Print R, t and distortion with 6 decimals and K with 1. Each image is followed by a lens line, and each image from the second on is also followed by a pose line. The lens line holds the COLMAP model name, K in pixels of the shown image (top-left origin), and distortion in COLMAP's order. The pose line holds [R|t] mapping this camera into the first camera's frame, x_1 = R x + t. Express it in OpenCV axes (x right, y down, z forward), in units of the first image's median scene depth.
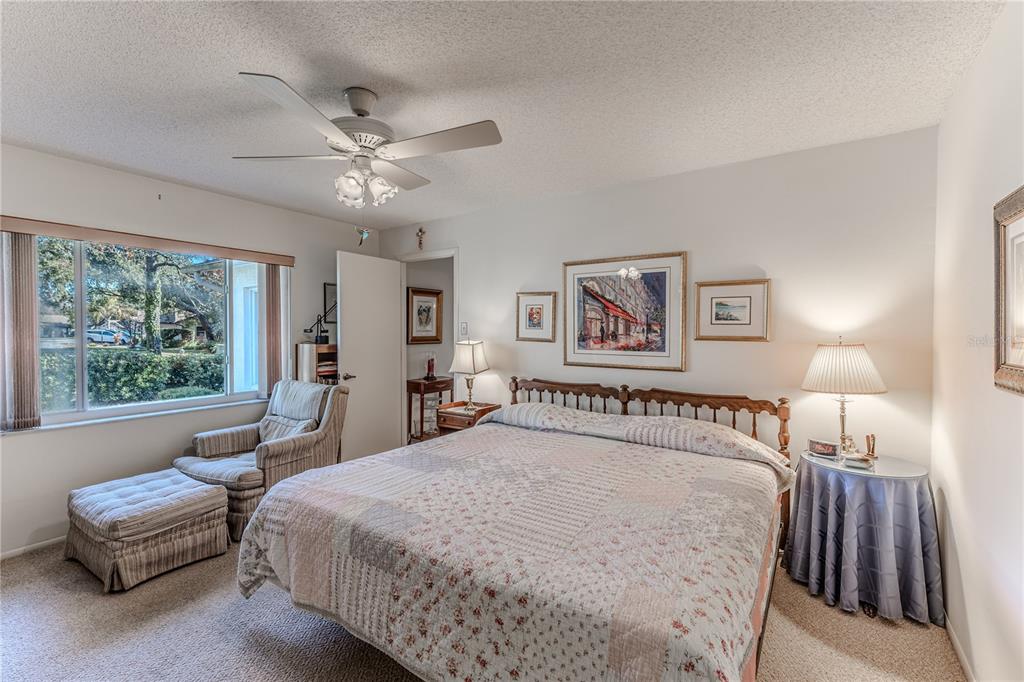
lens RADIAL K [[446.4, 0, 505.9], [0, 446.4, 340.9], [0, 0, 1]] dist [0.010757, -0.000630]
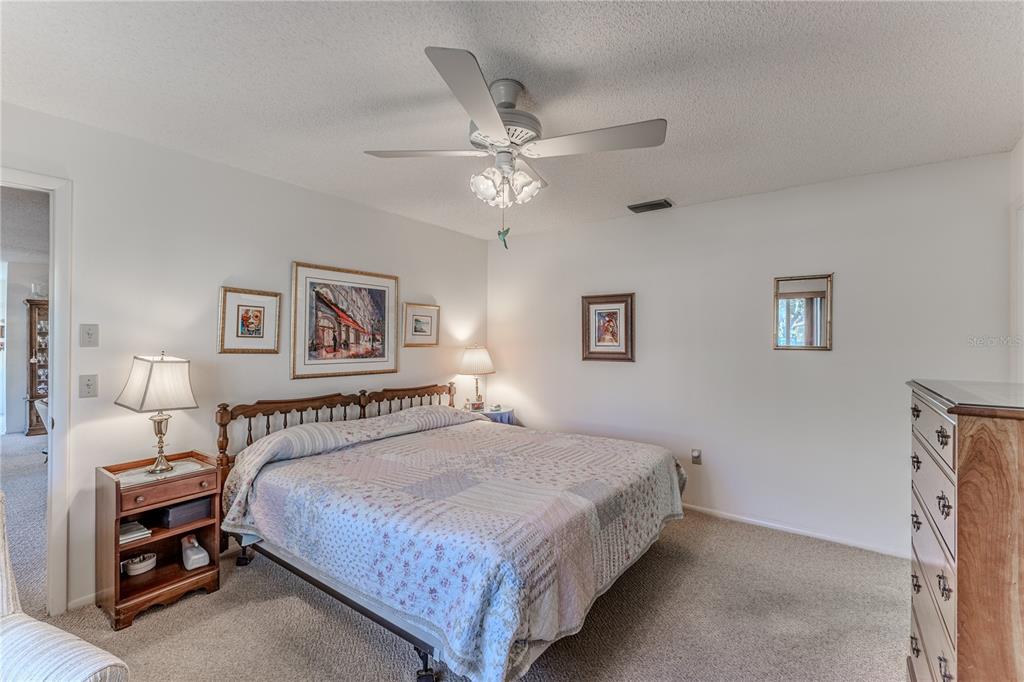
lens RADIAL K [[446.4, 0, 503.1], [0, 446.4, 338.3], [0, 0, 1]] dist [0.010757, -0.000630]
pose [[0.057041, 0.001705, 0.998370, -0.761343], [0.019138, 0.999813, -0.002801, -0.015967], [-0.998188, 0.019267, 0.056998, 0.578056]]
